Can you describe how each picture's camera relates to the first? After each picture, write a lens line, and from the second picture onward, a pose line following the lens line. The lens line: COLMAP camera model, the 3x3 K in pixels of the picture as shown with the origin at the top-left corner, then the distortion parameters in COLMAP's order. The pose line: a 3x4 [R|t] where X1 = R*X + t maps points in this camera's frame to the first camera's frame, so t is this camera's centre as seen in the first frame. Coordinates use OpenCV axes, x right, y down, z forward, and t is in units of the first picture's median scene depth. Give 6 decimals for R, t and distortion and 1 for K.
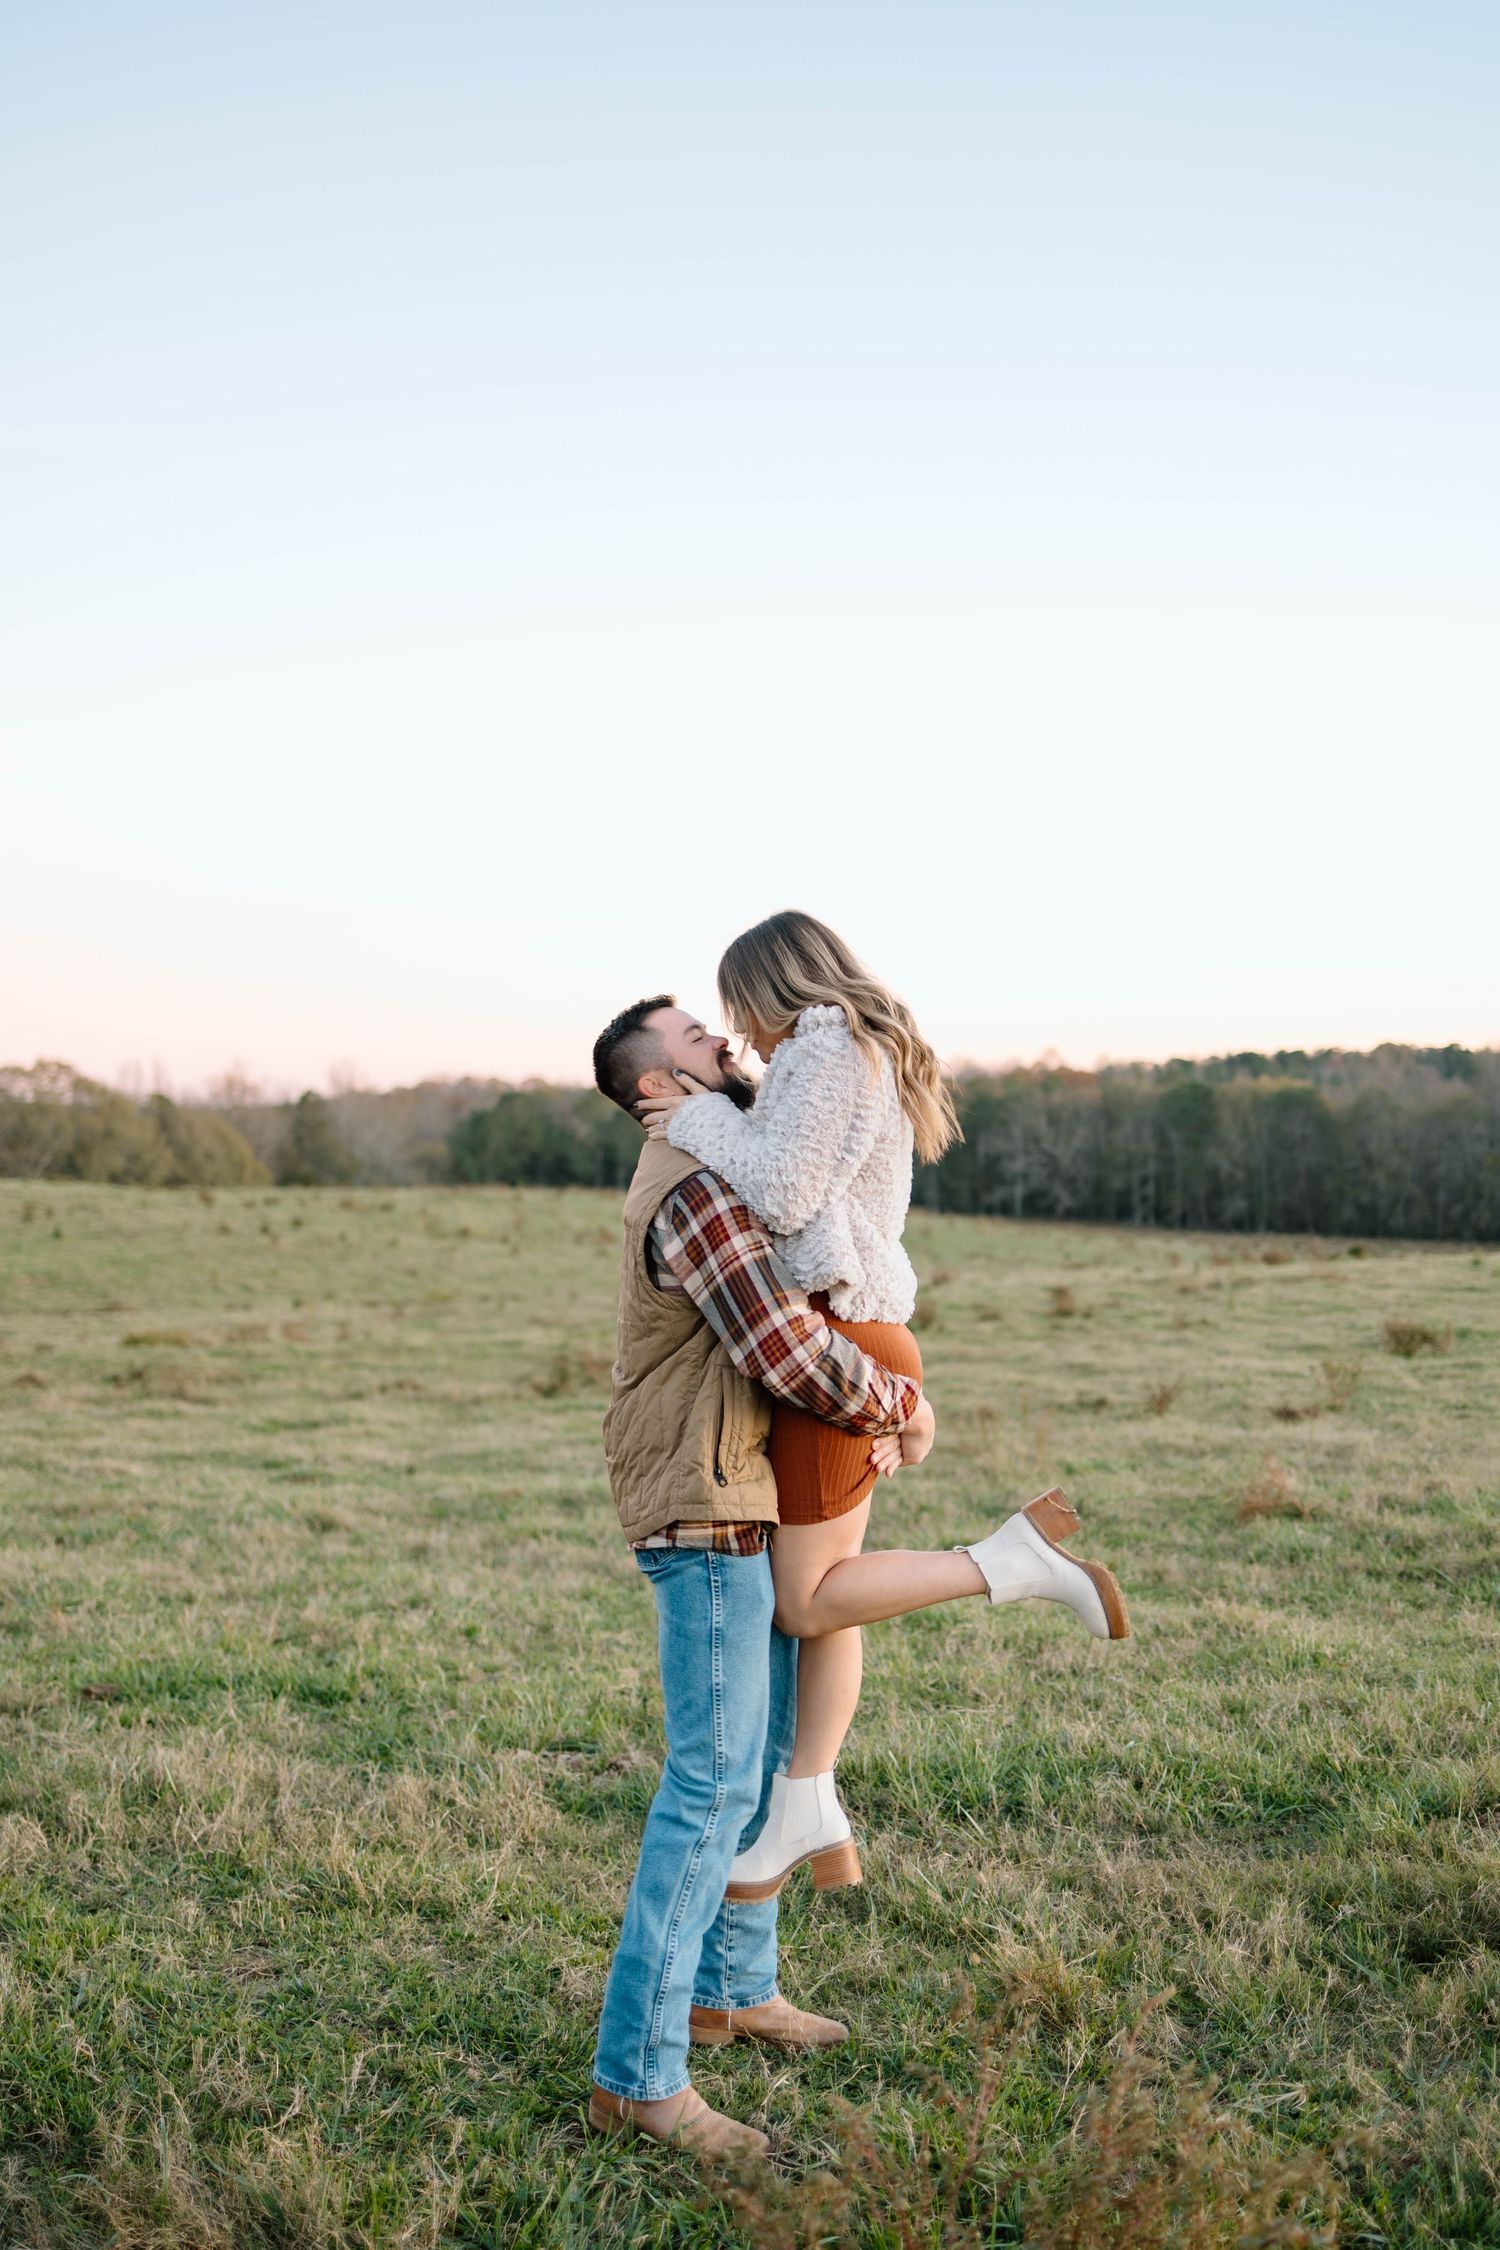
lens RADIAL K [[2292.3, 0, 750.0], [0, 2292.3, 1125.0], [0, 0, 1]] dist [0.009853, 0.037549]
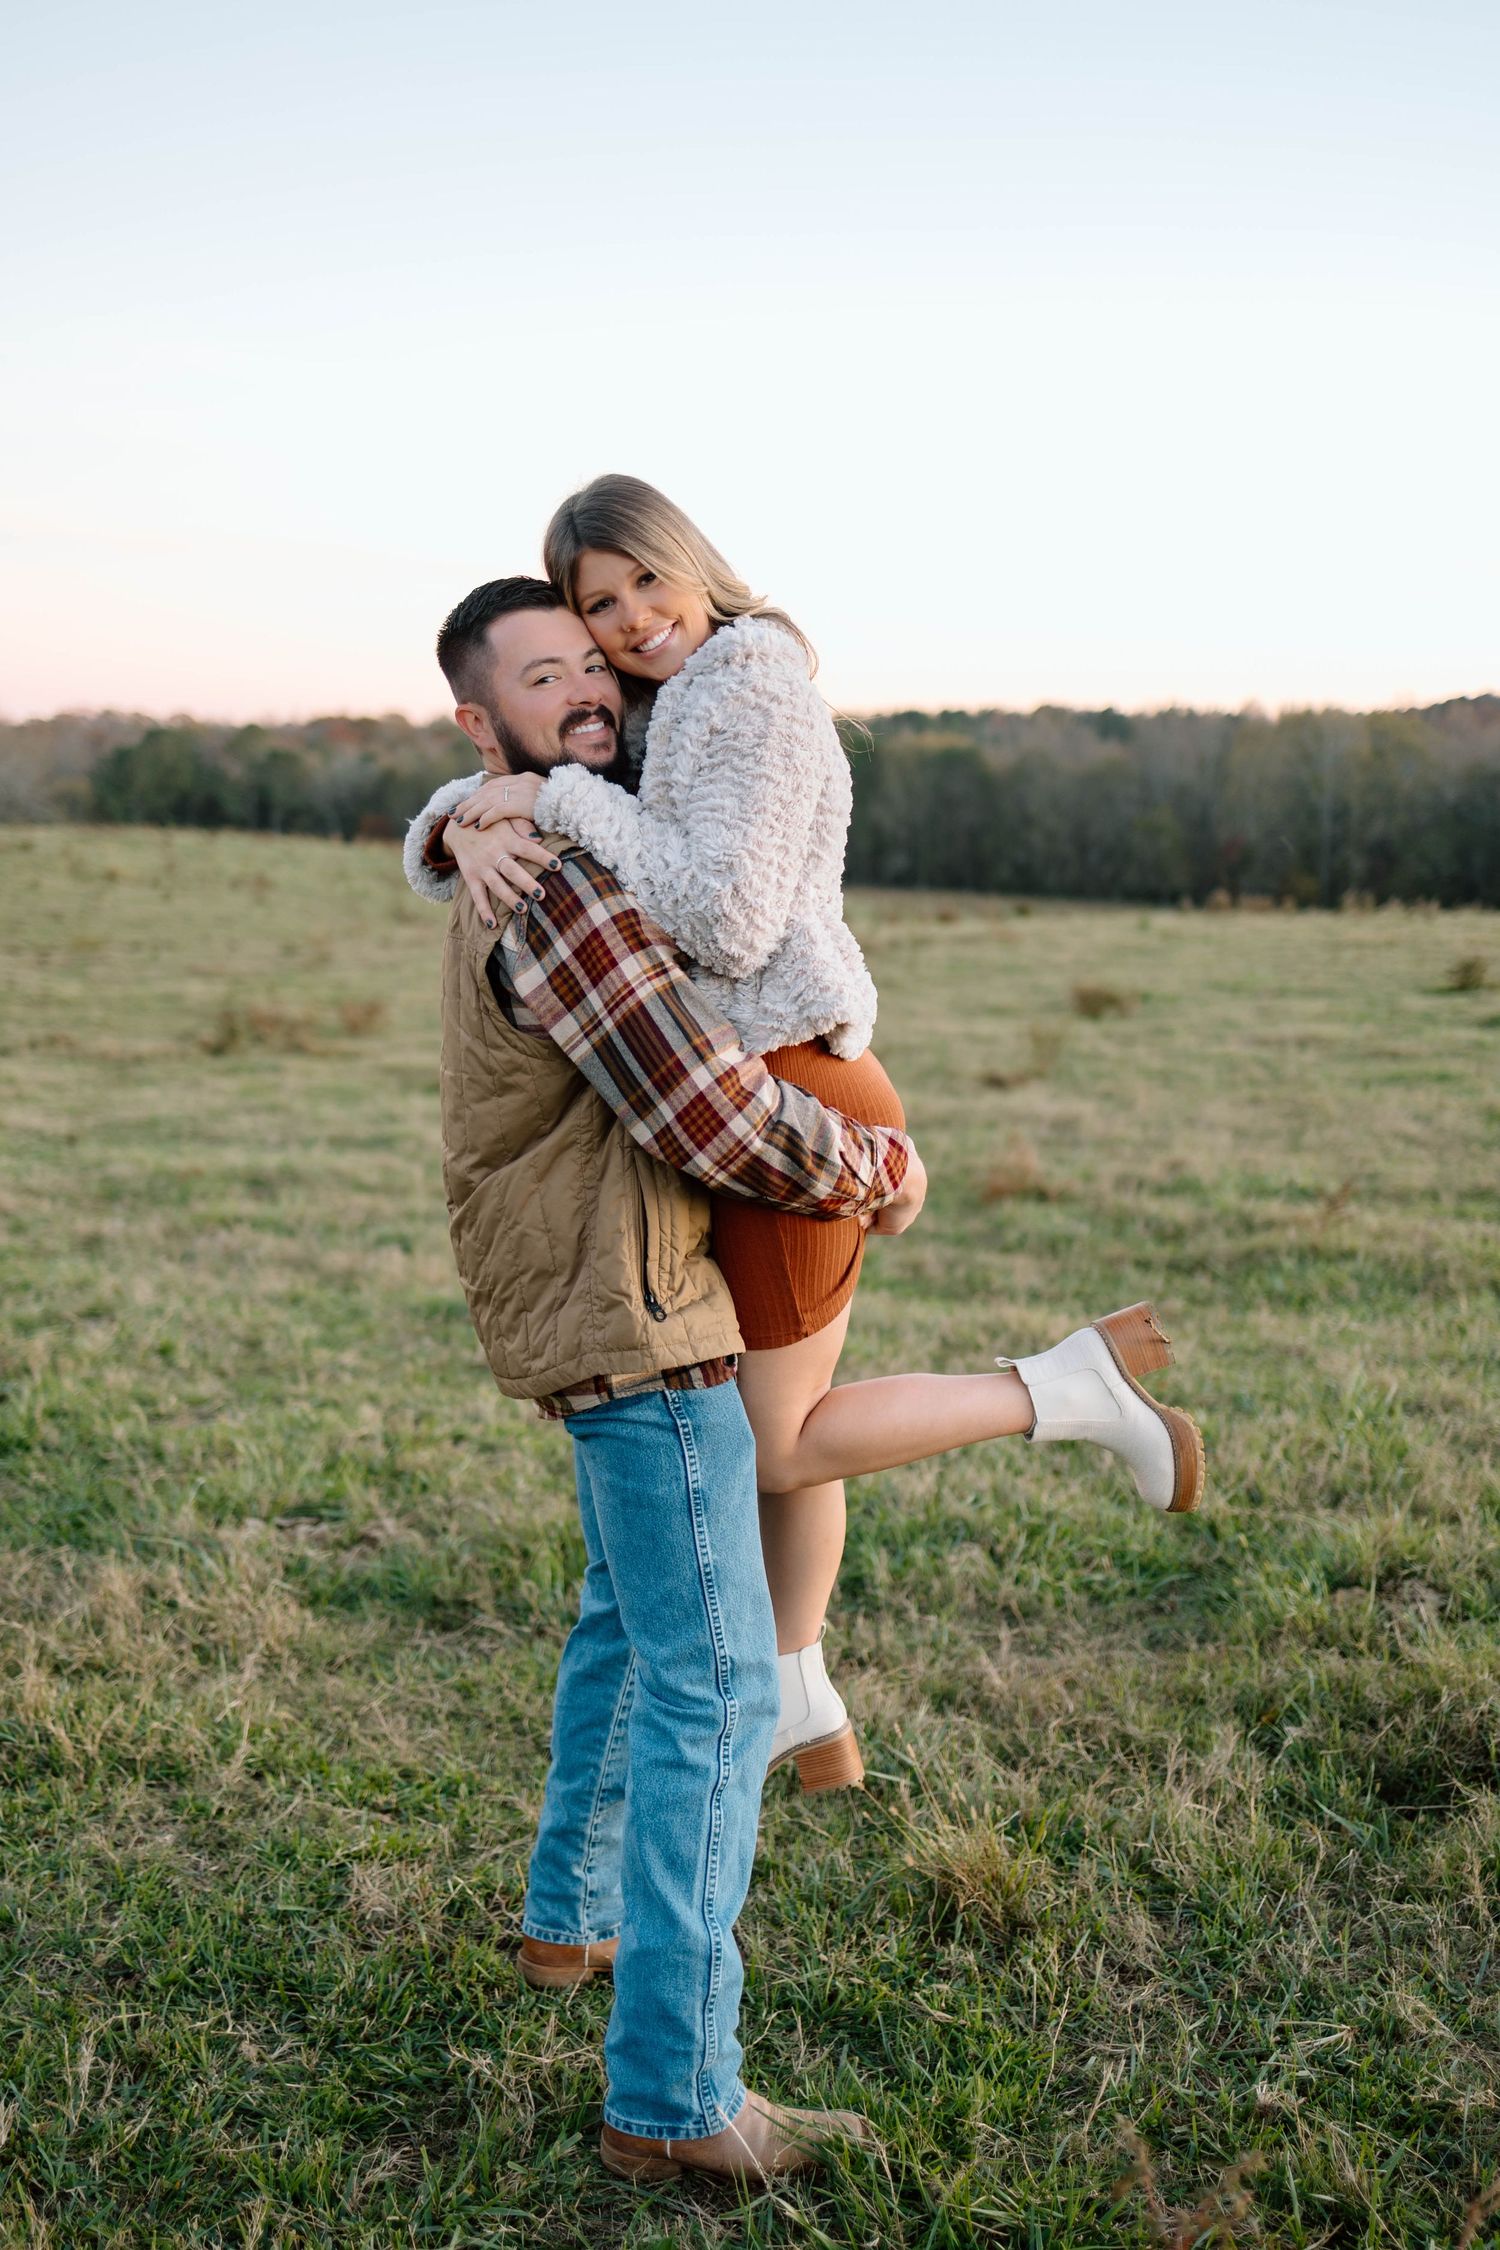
lens RADIAL K [[2292.3, 0, 750.0], [0, 2292.3, 1125.0], [0, 0, 1]] dist [0.009853, 0.037549]
pose [[0.988960, 0.003109, 0.148148, -0.039311], [-0.025477, 0.988460, 0.149327, 0.003155], [-0.145974, -0.151453, 0.977626, 0.165684]]
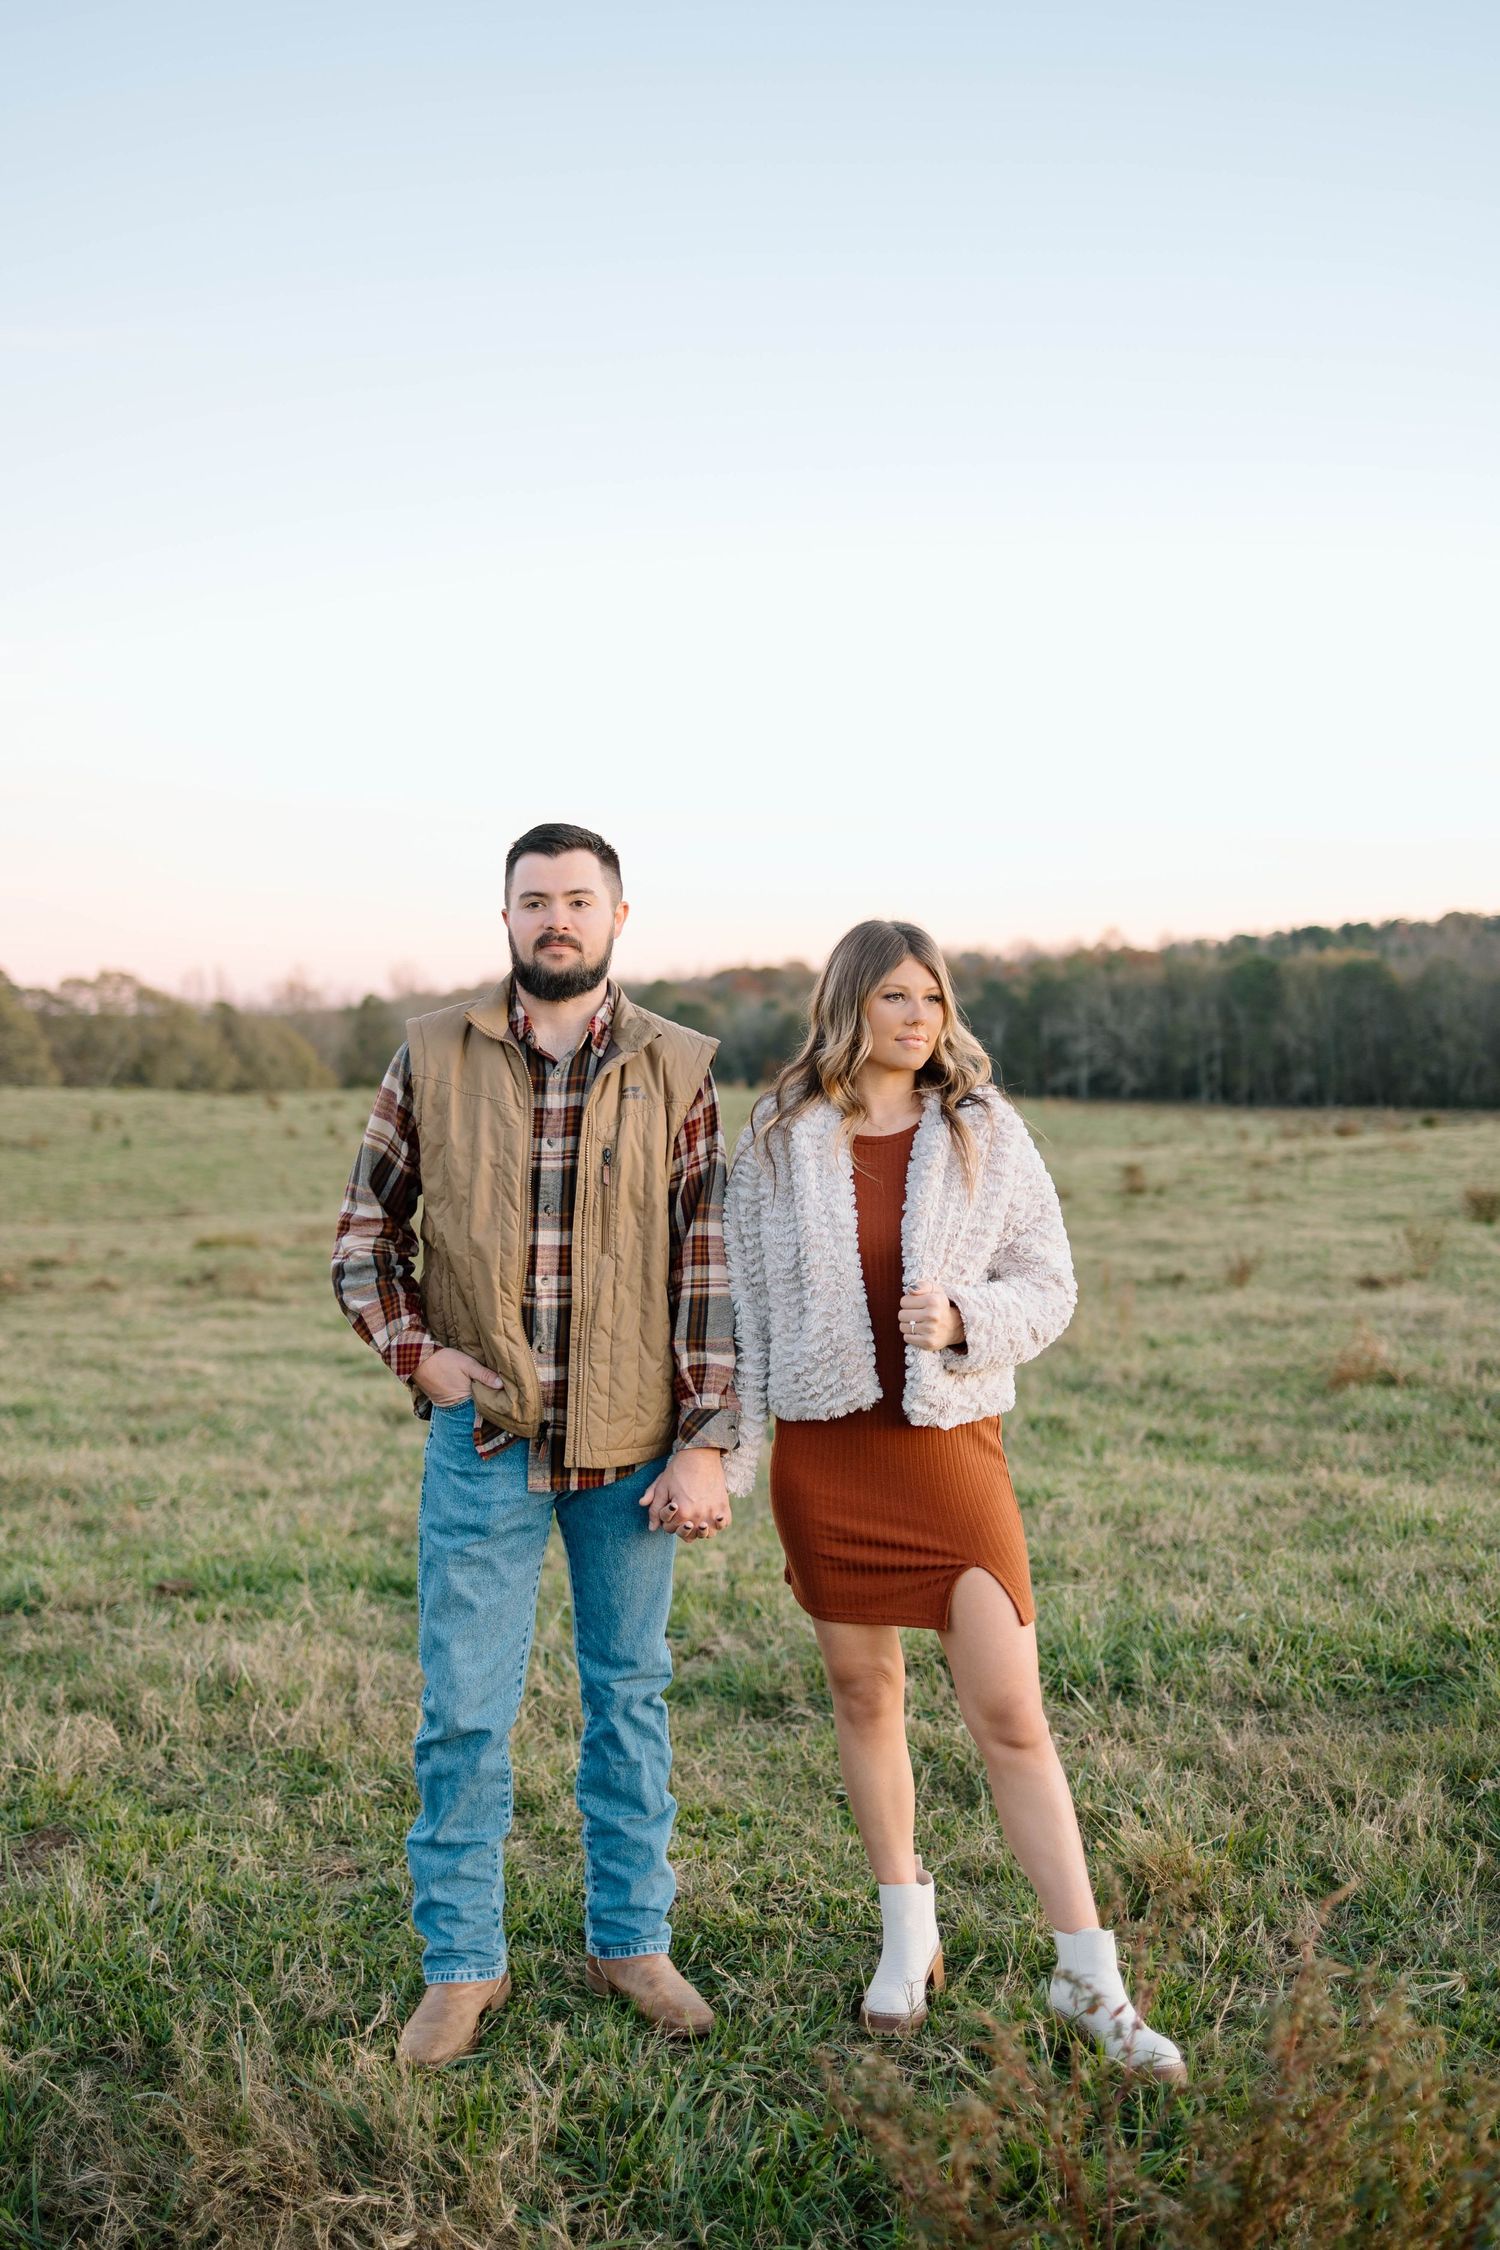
lens RADIAL K [[2292.3, 0, 750.0], [0, 2292.3, 1125.0], [0, 0, 1]] dist [0.009853, 0.037549]
pose [[0.999206, -0.028380, -0.027951, -0.005636], [0.029671, 0.998458, 0.046924, 0.012480], [0.026576, -0.047716, 0.998507, 0.043405]]
